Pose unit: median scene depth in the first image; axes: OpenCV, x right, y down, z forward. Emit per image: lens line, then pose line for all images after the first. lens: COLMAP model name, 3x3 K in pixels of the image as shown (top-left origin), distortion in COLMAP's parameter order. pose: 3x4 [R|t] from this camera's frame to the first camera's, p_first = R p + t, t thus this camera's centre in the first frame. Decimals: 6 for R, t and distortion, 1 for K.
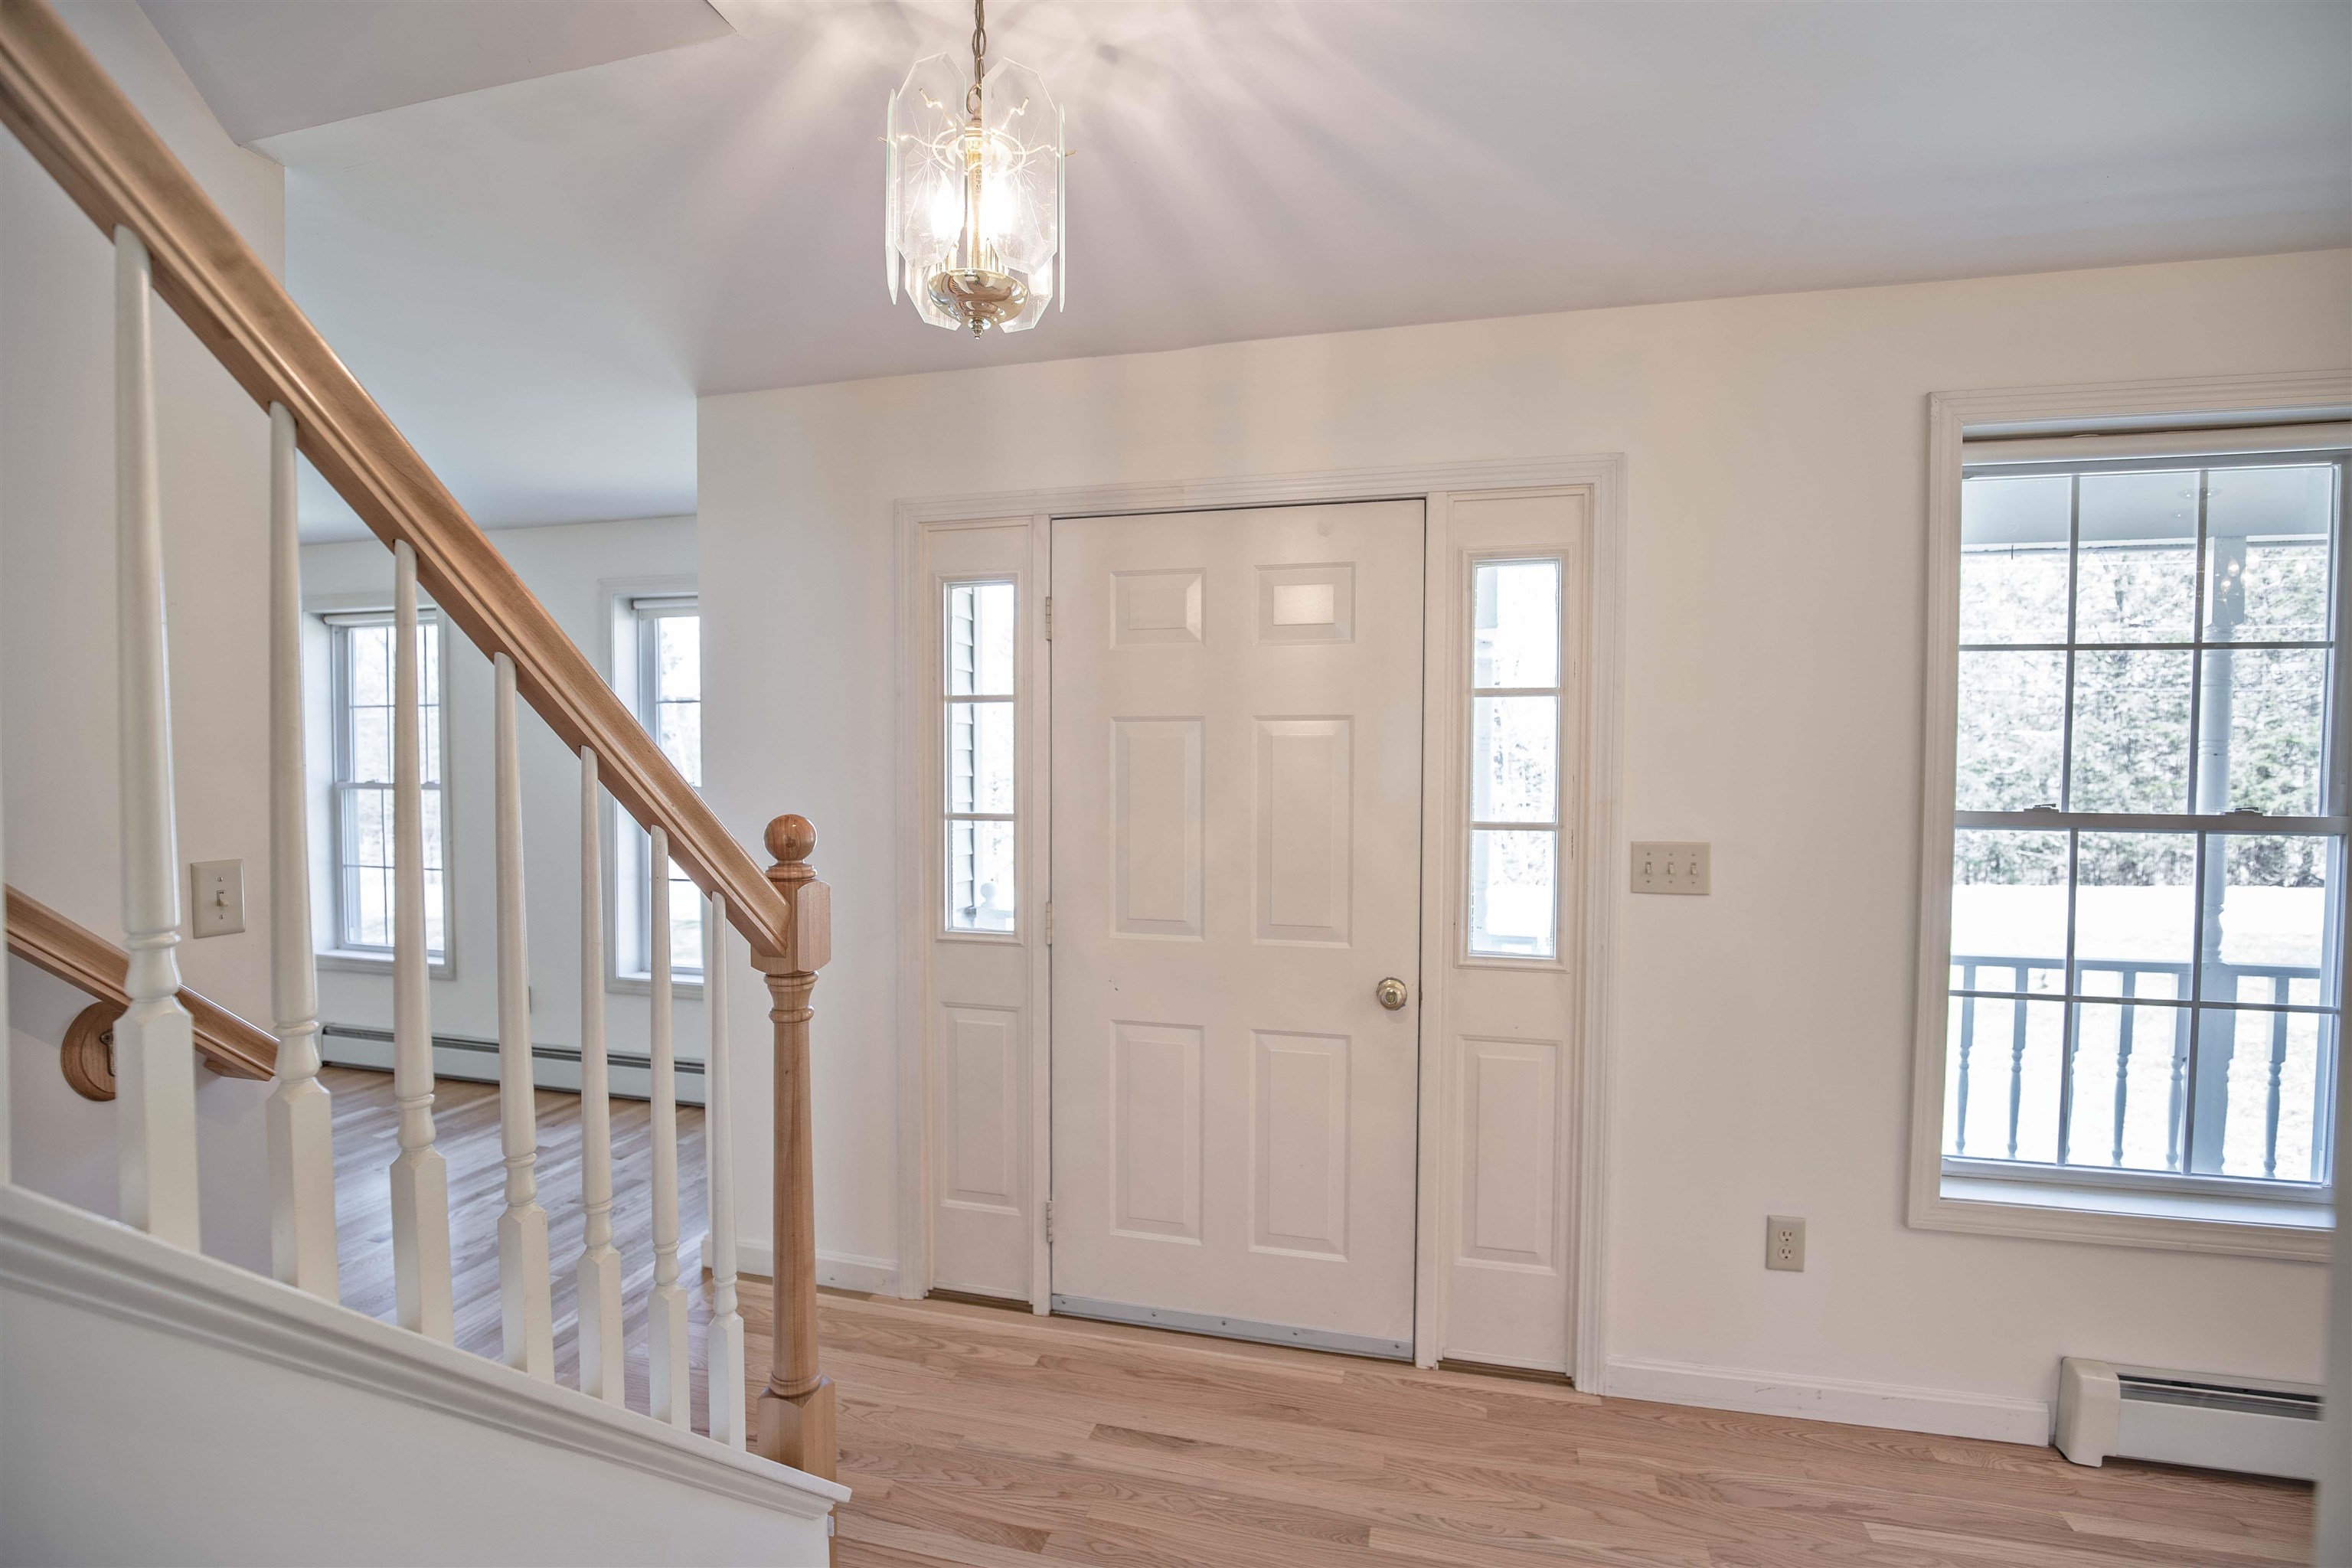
lens RADIAL K [[1101.6, 0, 1186.7], [0, 1101.6, 782.4], [0, 0, 1]] dist [-0.034670, 0.006361]
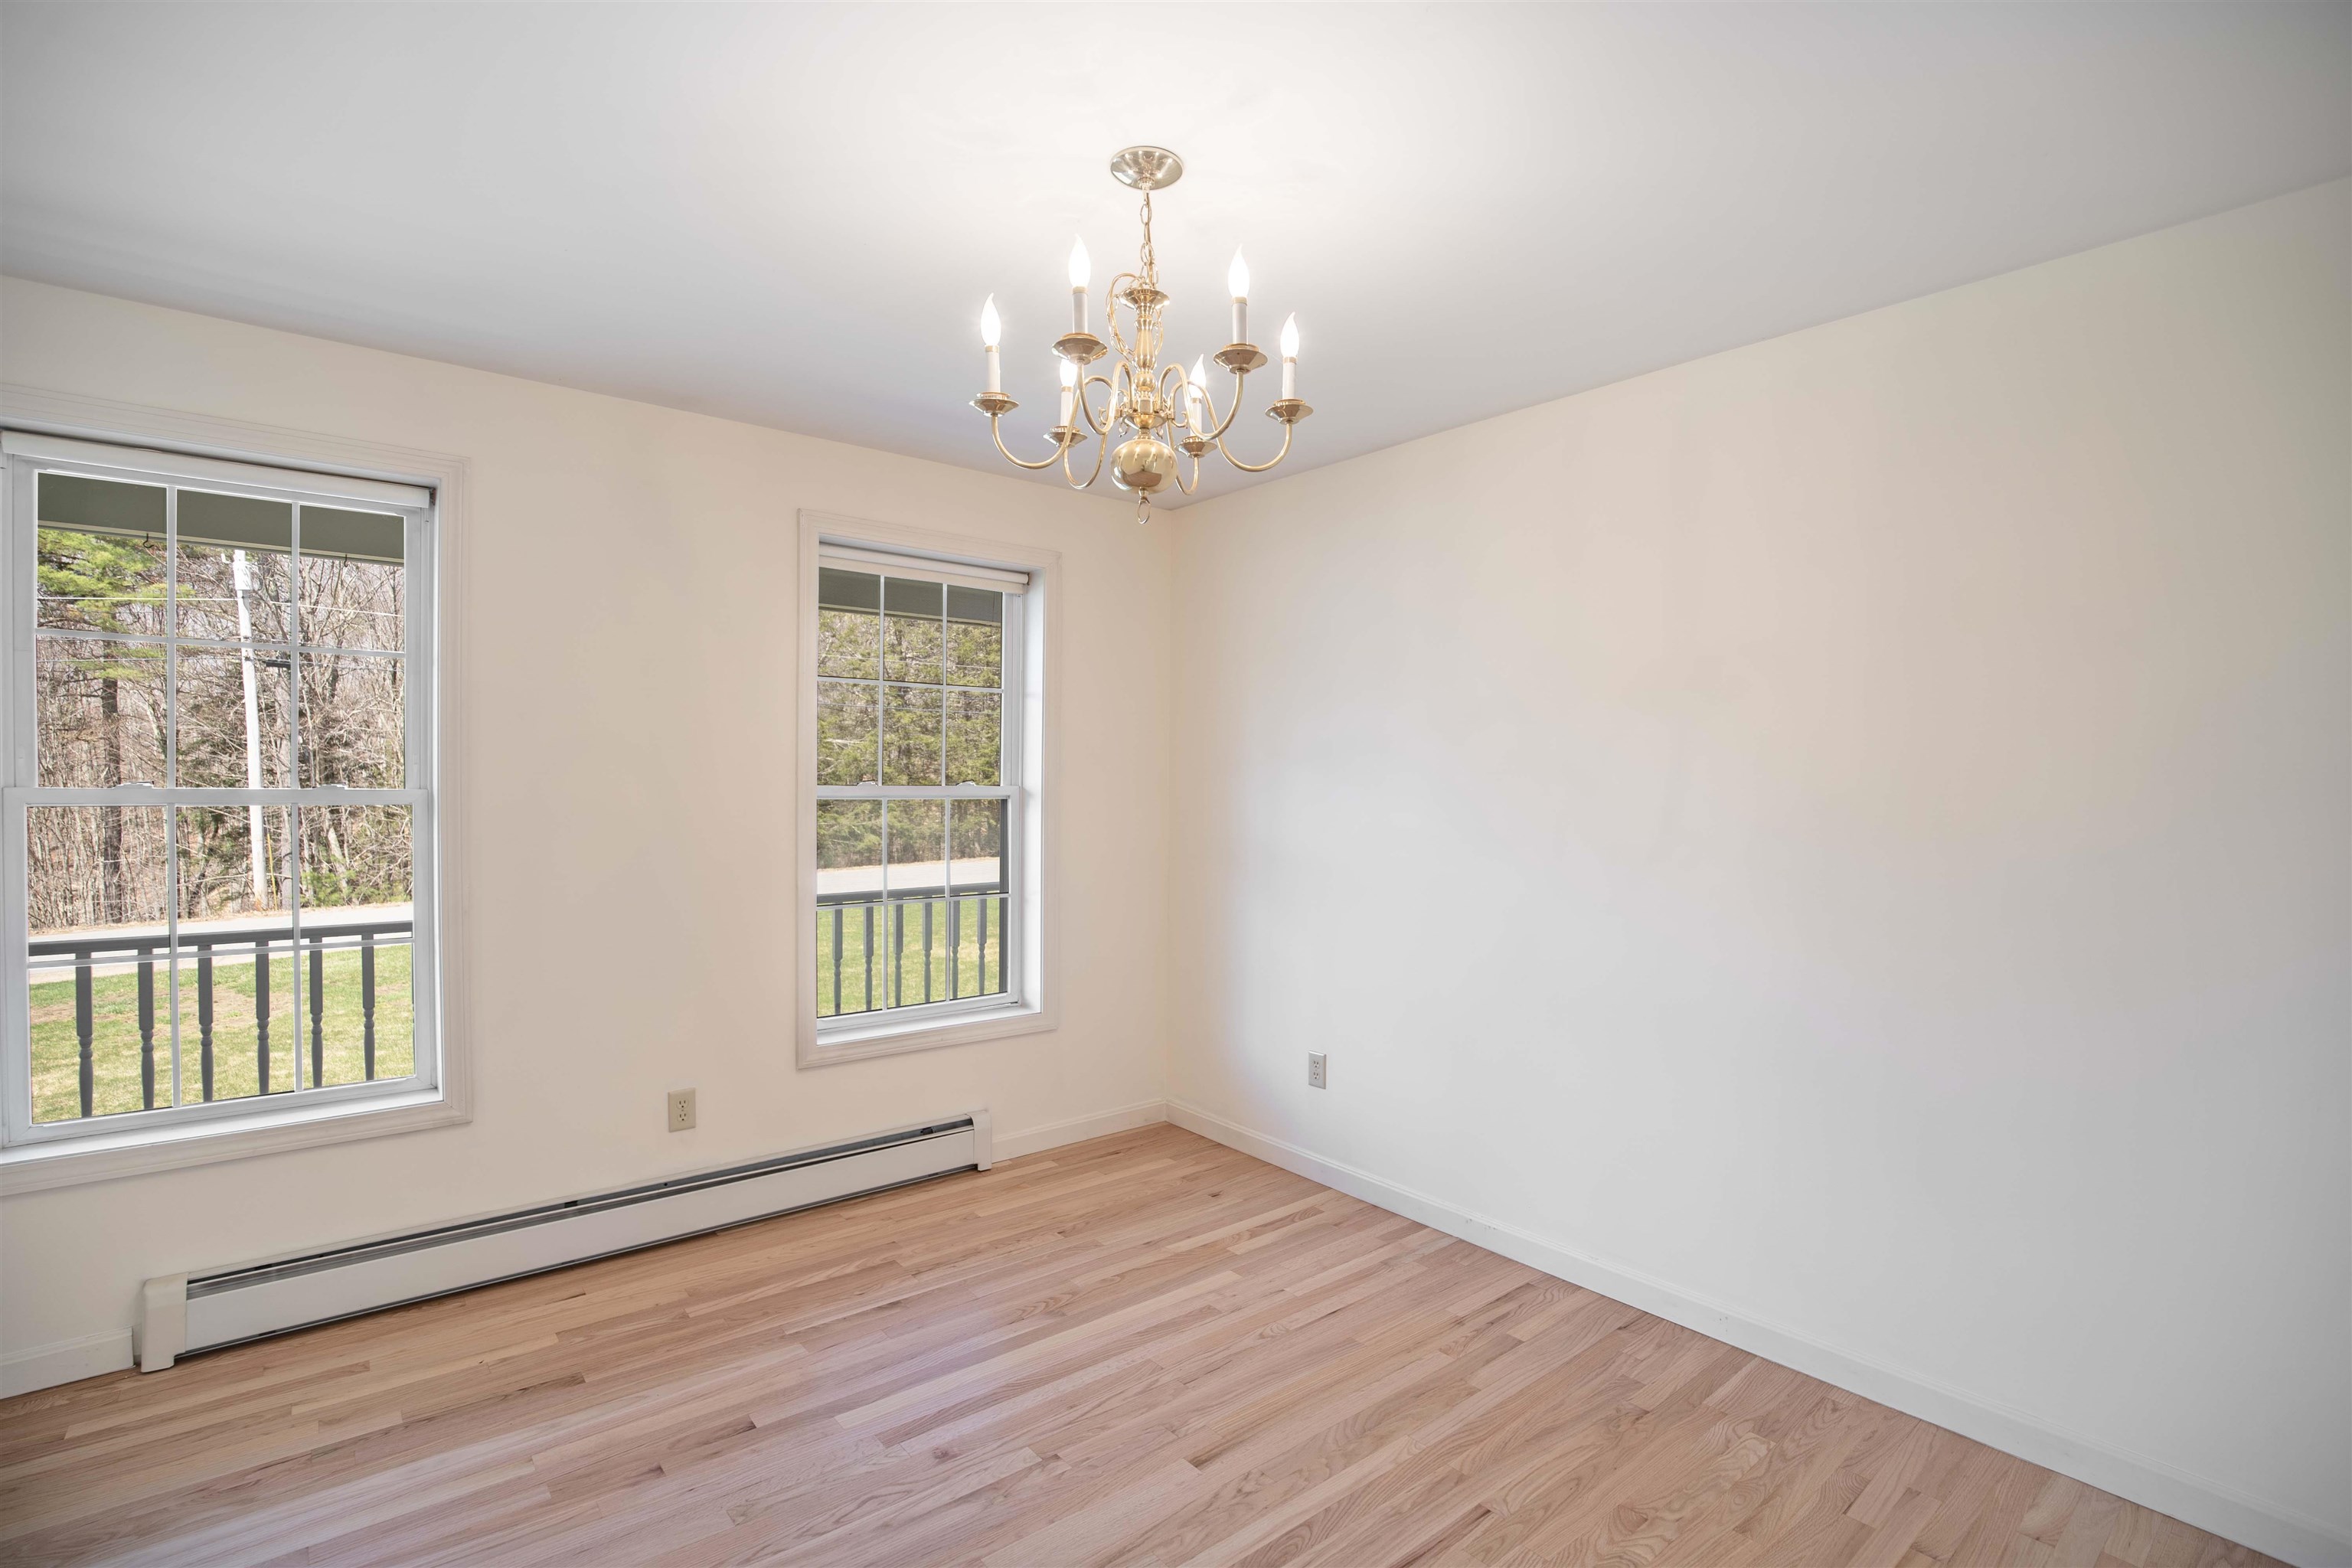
lens RADIAL K [[1101.6, 0, 1173.6], [0, 1101.6, 789.9], [0, 0, 1]] dist [-0.034670, 0.006361]
pose [[0.590046, -0.011234, 0.807291, 0.495987], [0.007181, 0.999937, 0.008666, 0.023764], [-0.807337, 0.000684, 0.590090, -0.453024]]
